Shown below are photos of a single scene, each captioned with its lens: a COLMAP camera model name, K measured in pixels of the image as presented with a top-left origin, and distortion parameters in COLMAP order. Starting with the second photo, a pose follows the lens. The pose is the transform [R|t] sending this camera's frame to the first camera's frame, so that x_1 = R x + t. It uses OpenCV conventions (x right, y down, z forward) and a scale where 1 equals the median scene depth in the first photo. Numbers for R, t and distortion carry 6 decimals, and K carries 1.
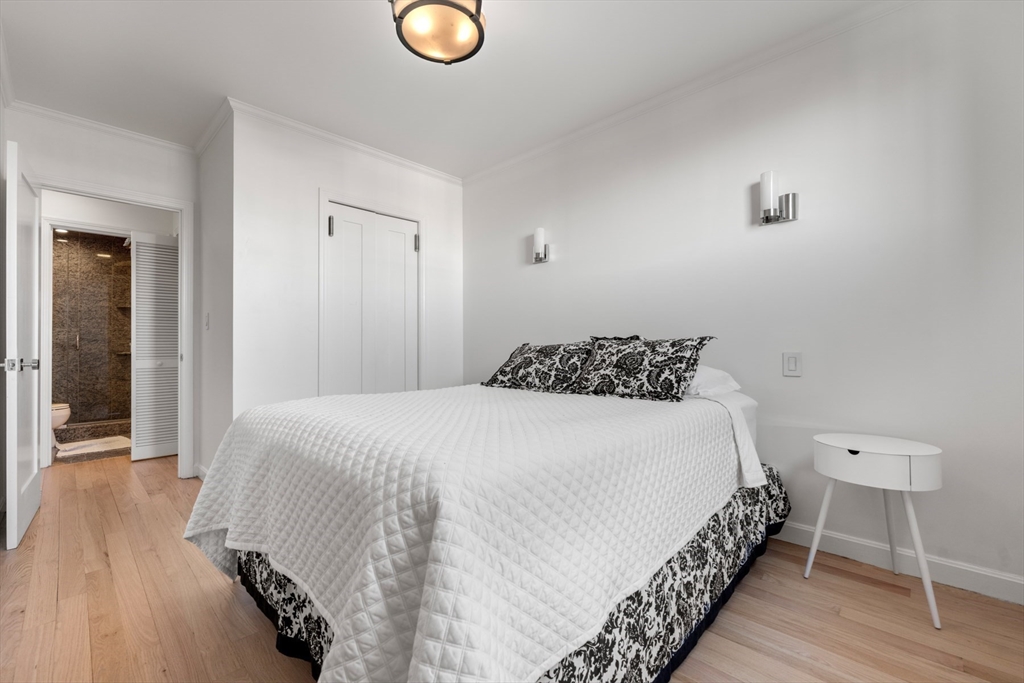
lens RADIAL K [[397.6, 0, 512.0], [0, 397.6, 340.6], [0, 0, 1]] dist [0.000468, -0.000022]
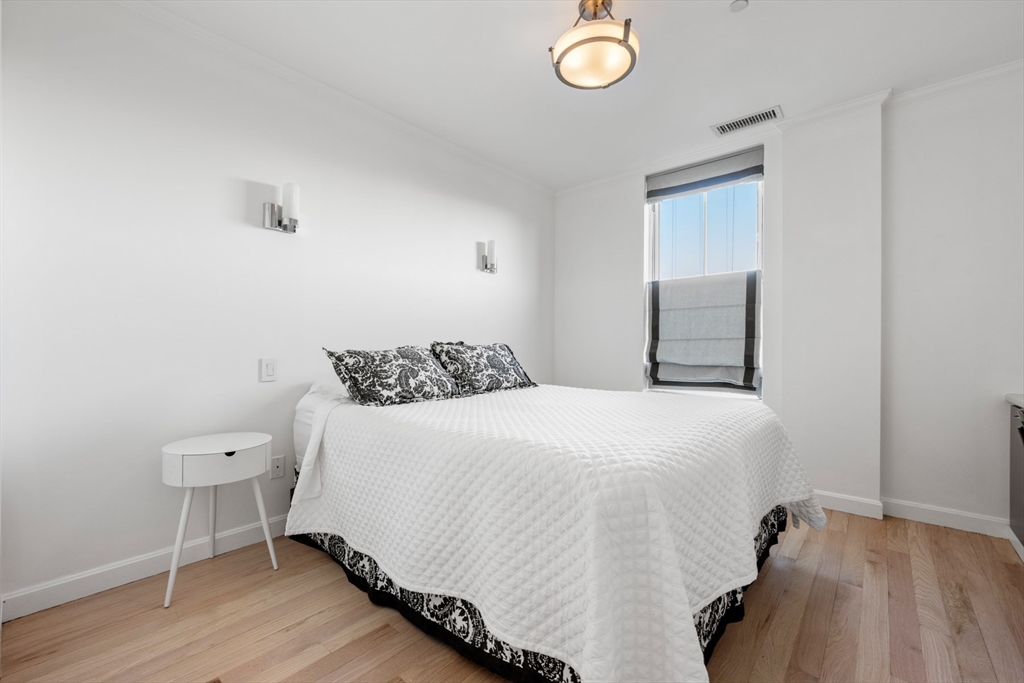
lens RADIAL K [[424.8, 0, 513.0], [0, 424.8, 344.9], [0, 0, 1]] dist [-0.001373, -0.000529]
pose [[-0.022058, 0.009371, 0.999713, -0.947863], [-0.007644, 0.999925, -0.009542, 0.007705], [-0.999727, -0.007852, -0.021984, 0.868654]]
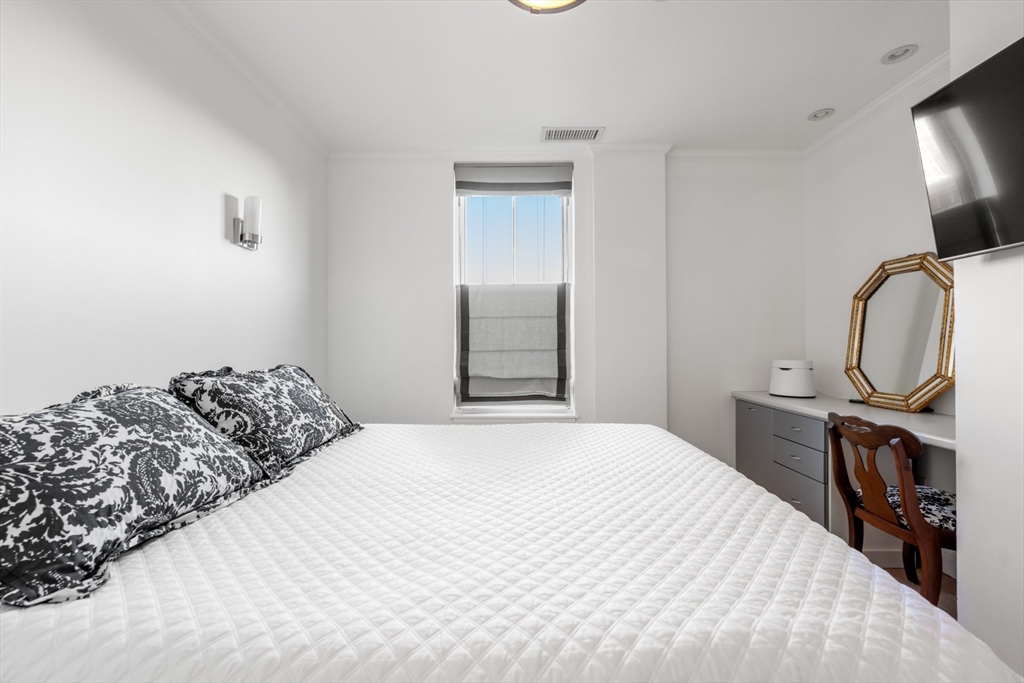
lens RADIAL K [[411.2, 0, 510.4], [0, 411.2, 339.2], [0, 0, 1]] dist [-0.003254, -0.000336]
pose [[-0.668132, 0.018700, 0.743808, -0.487020], [0.006767, 0.999795, -0.019057, -0.042012], [-0.744012, -0.007699, -0.668122, 1.096160]]
